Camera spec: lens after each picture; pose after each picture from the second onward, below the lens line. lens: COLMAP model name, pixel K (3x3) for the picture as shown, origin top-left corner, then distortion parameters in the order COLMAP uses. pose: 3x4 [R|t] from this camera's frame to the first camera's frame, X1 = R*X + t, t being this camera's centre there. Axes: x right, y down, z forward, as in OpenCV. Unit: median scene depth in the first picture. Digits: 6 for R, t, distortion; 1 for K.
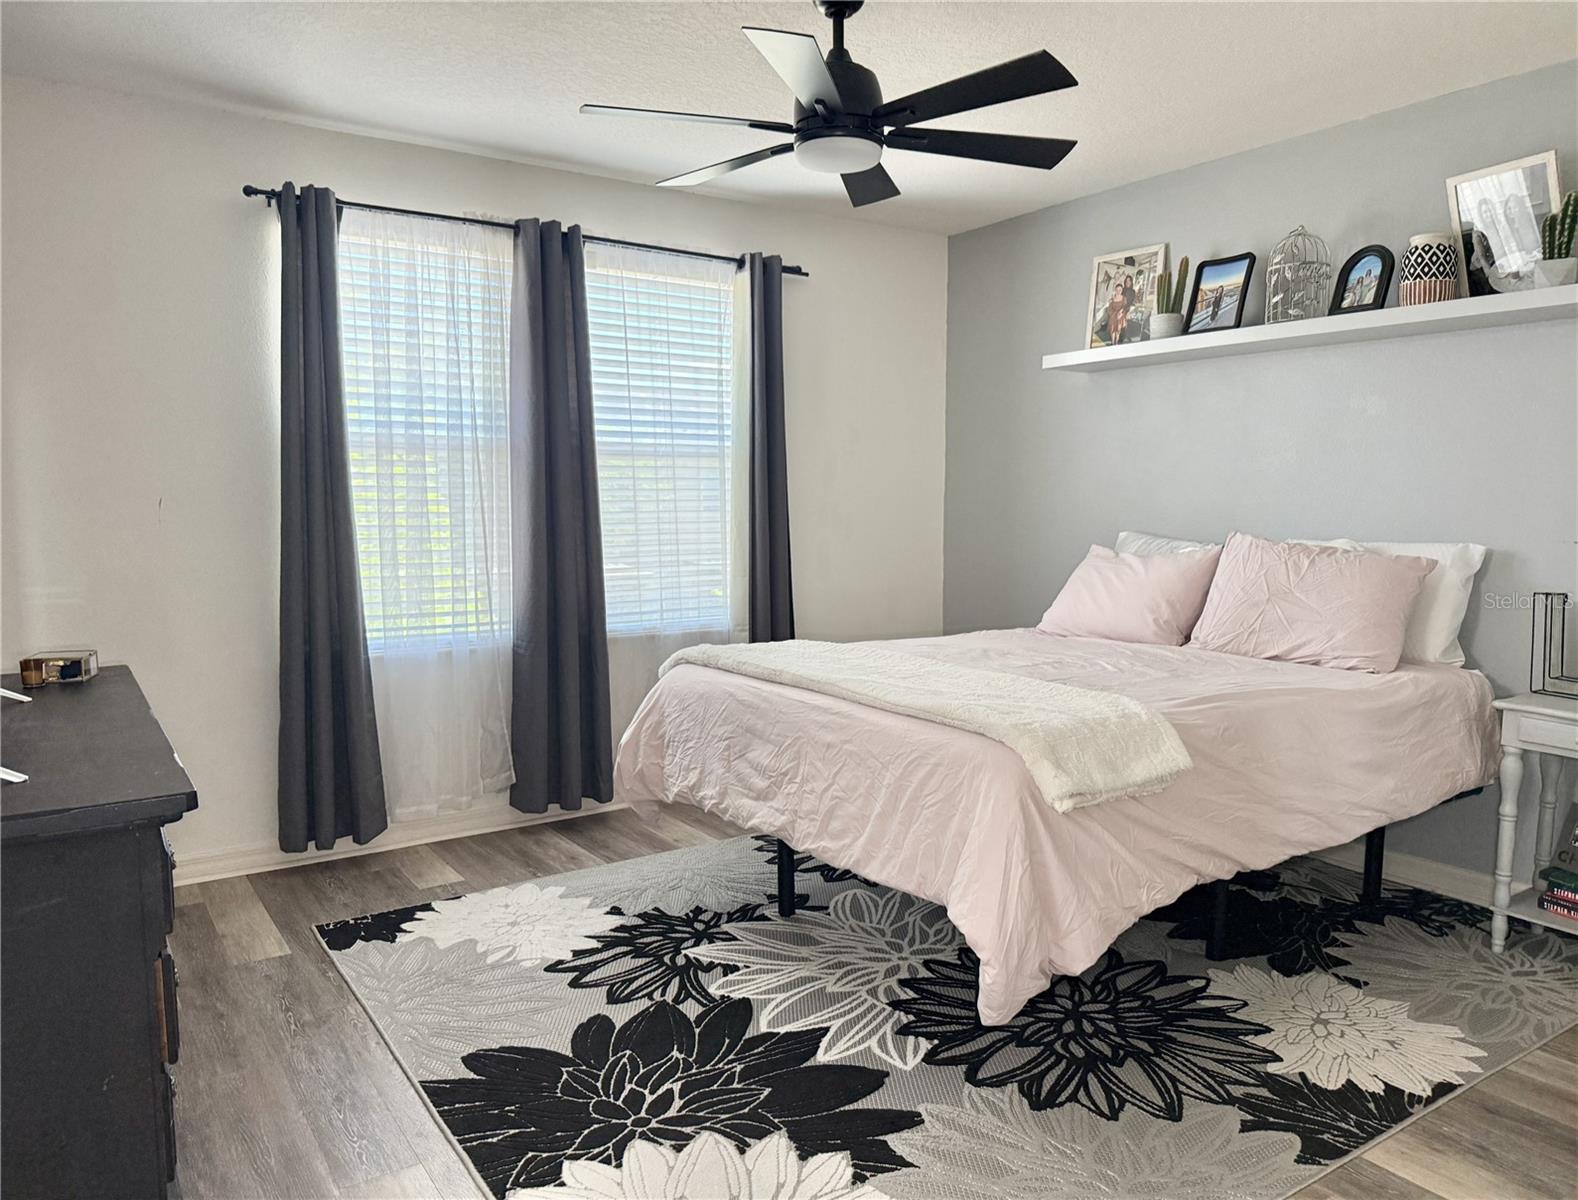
lens RADIAL K [[1106.3, 0, 789.0], [0, 1106.3, 600.0], [0, 0, 1]] dist [0.007347, -0.053109]
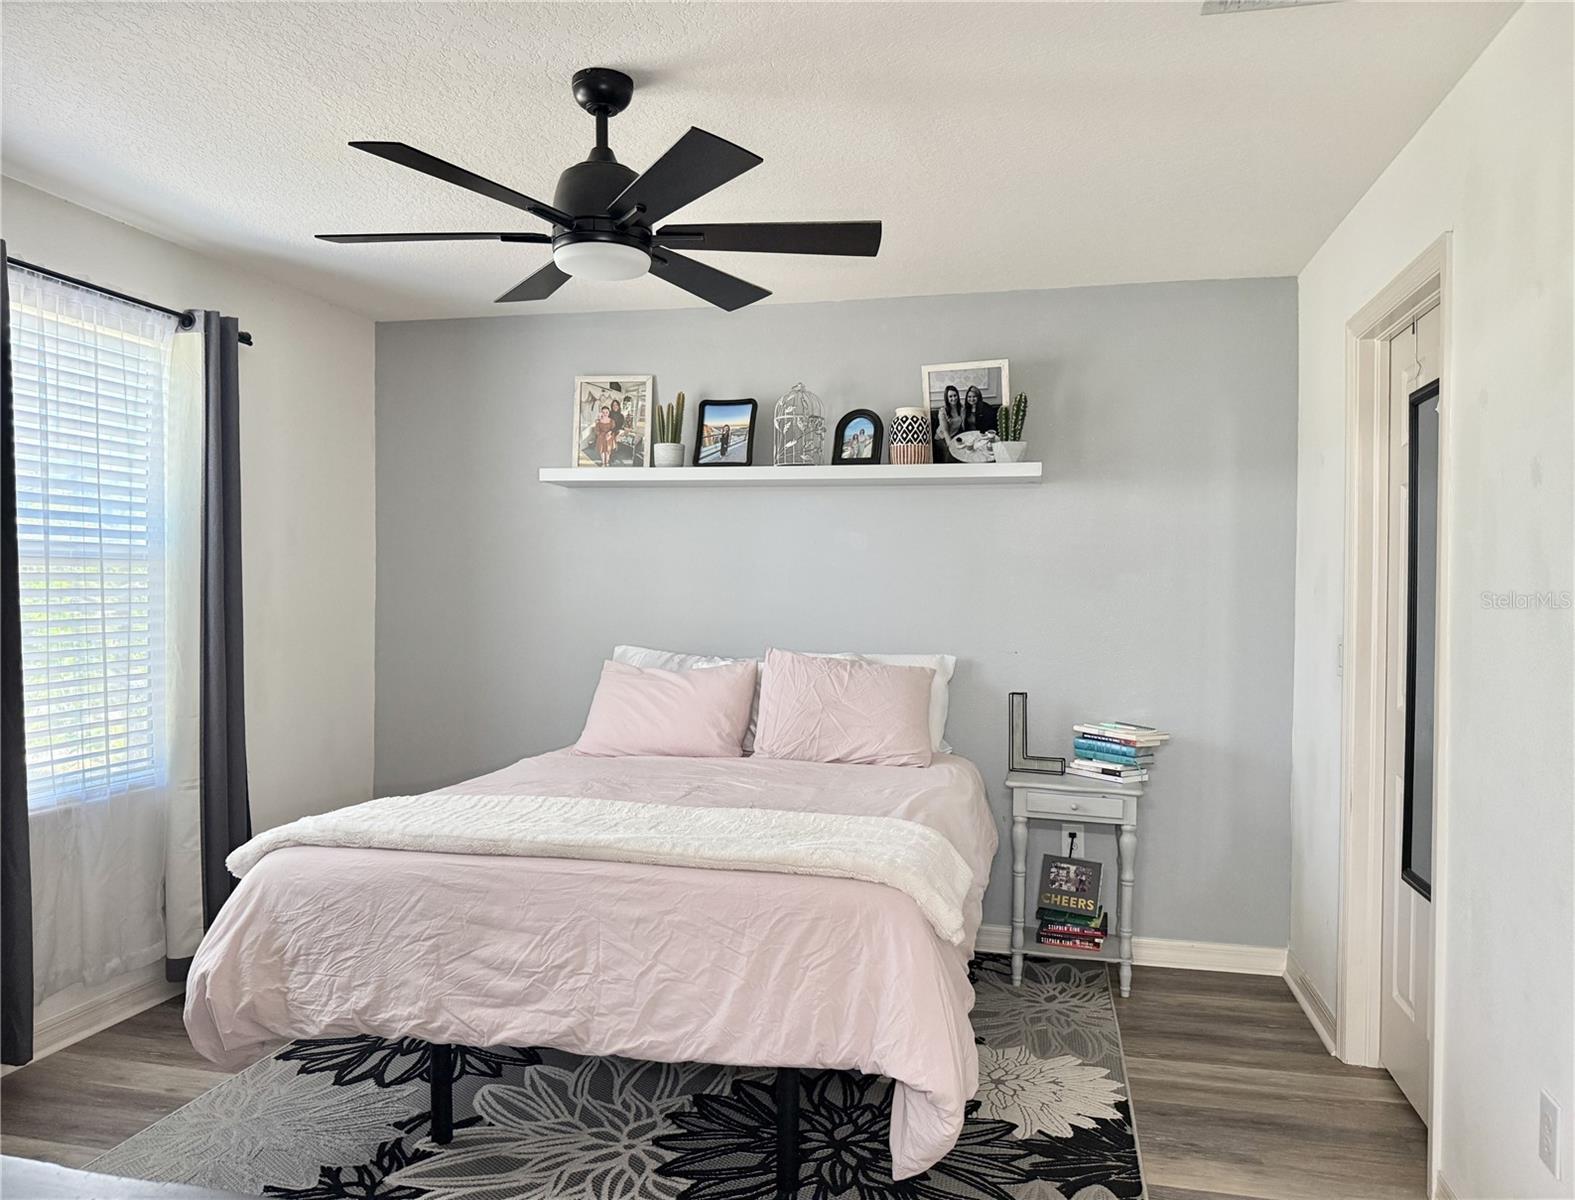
lens RADIAL K [[1099.5, 0, 787.5], [0, 1099.5, 600.0], [0, 0, 1]] dist [0.064429, -0.140778]
pose [[0.731365, 0.003003, 0.681980, -0.379907], [0.051875, 0.996848, -0.060020, -0.050407], [-0.680011, 0.079274, 0.728904, 0.210928]]
